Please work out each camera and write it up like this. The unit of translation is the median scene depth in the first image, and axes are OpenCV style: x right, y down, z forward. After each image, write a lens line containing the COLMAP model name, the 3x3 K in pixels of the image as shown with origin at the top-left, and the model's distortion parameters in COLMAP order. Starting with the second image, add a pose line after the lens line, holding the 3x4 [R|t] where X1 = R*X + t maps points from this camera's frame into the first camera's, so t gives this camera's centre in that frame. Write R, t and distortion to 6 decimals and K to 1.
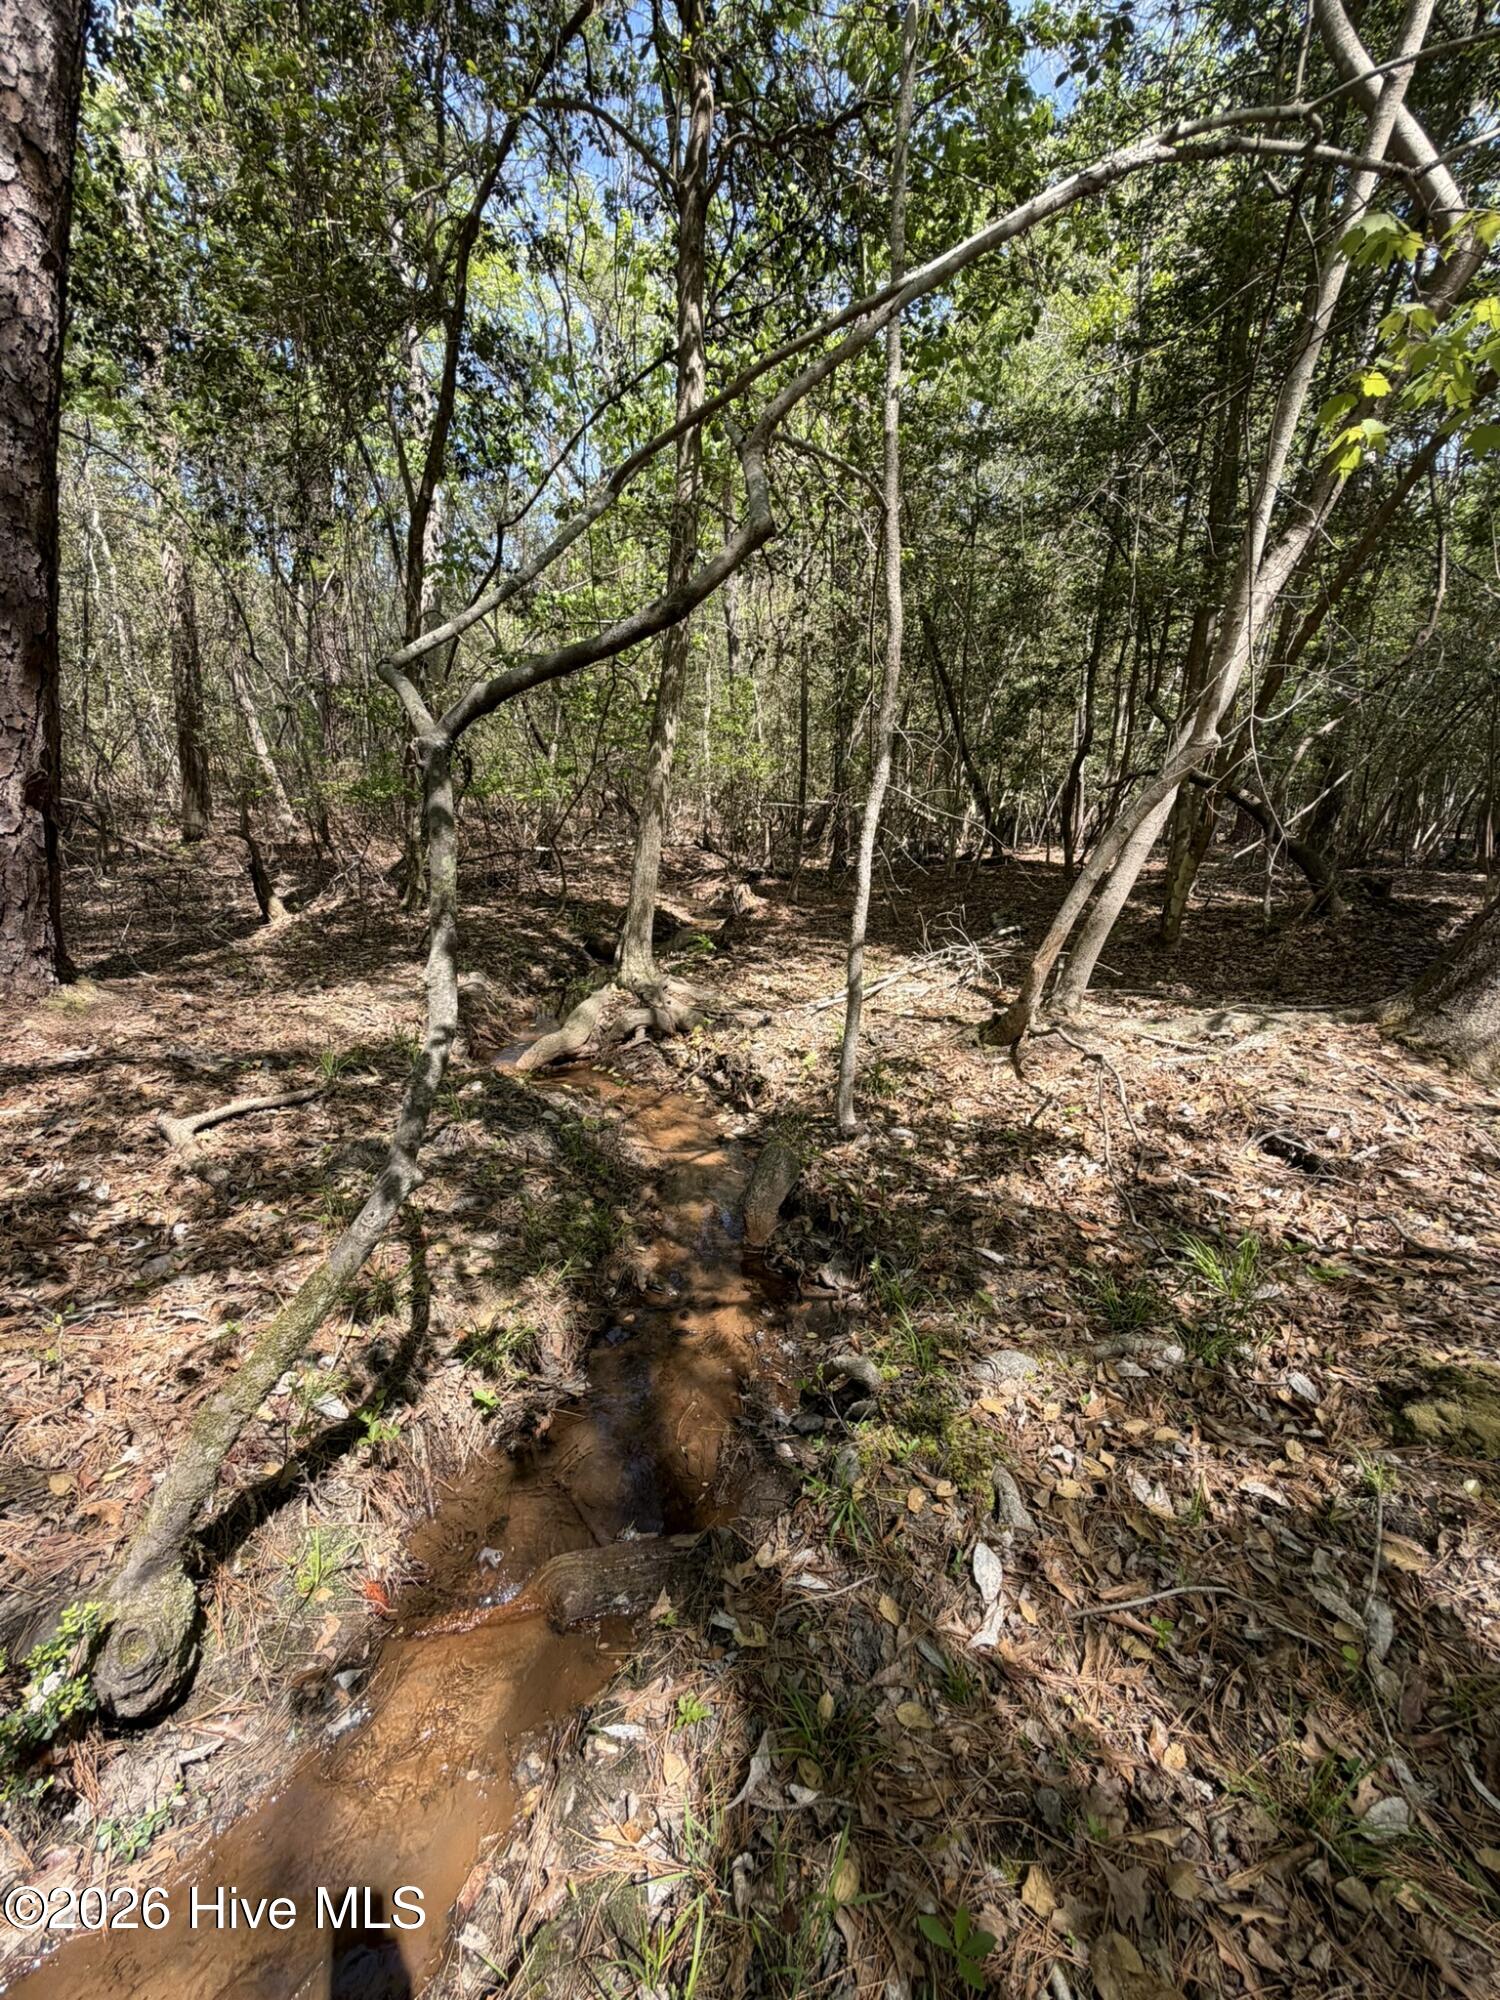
lens RADIAL K [[799.2, 0, 746.1], [0, 799.2, 999.5], [0, 0, 1]] dist [-0.000109, 0.000012]
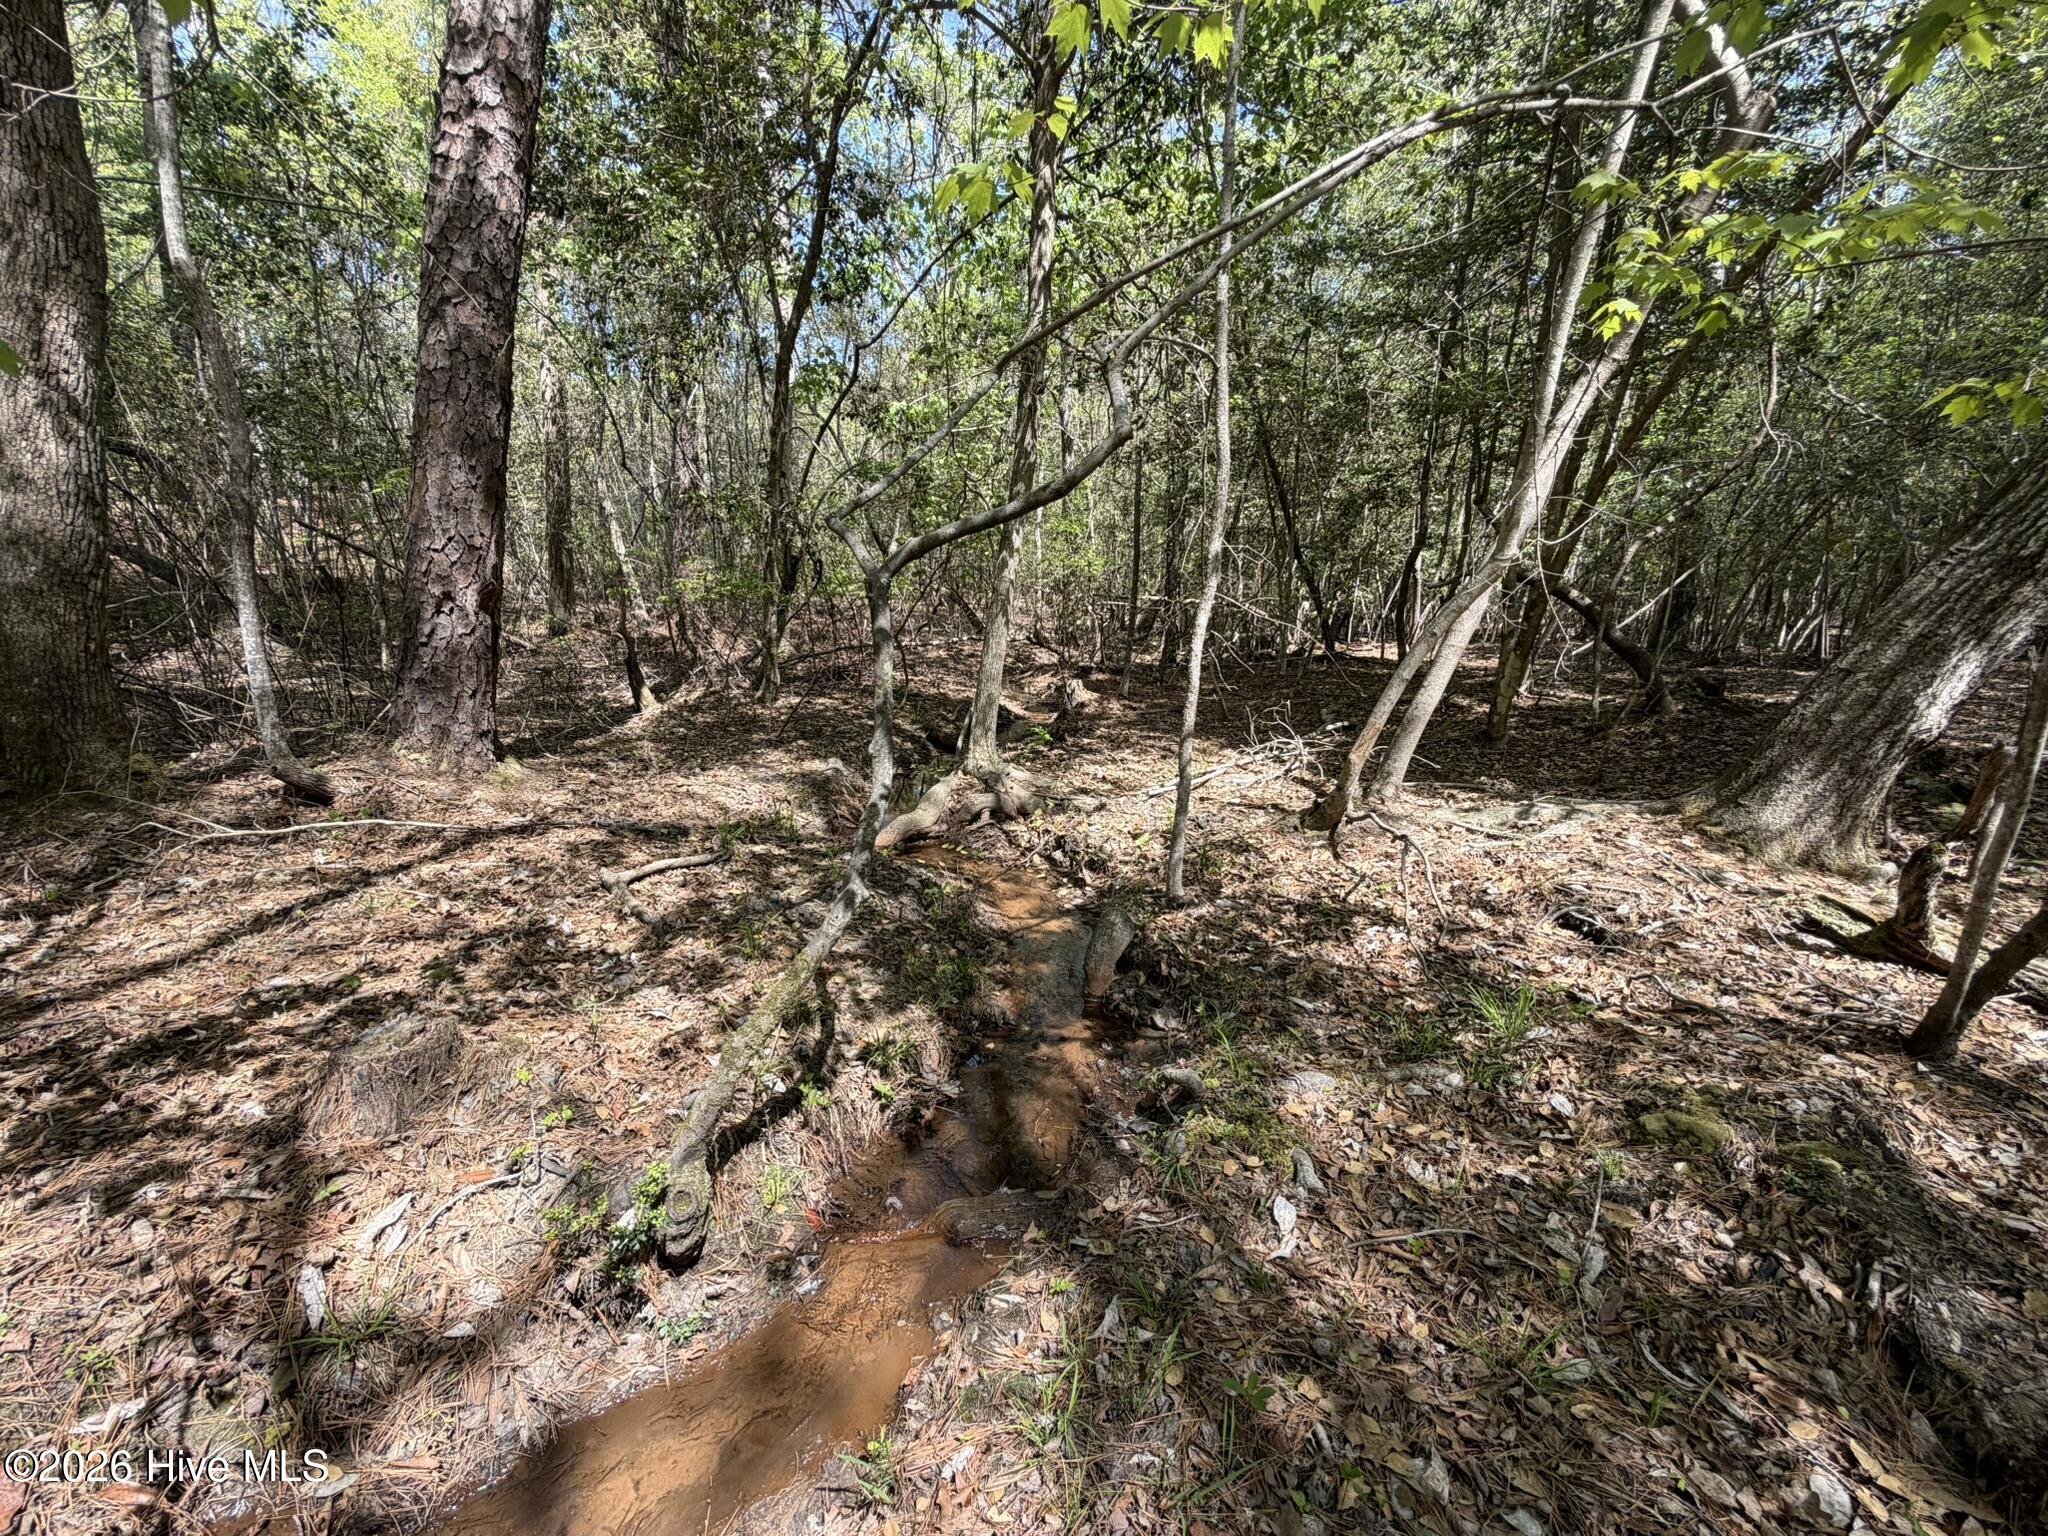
lens RADIAL K [[818.3, 0, 1009.6], [0, 818.3, 775.0], [0, 0, 1]] dist [-0.000109, 0.000012]
pose [[0.997148, 0.015496, -0.073859, -0.025608], [-0.017311, 0.999562, -0.024001, 0.019715], [0.073455, 0.025211, 0.996980, -0.169711]]
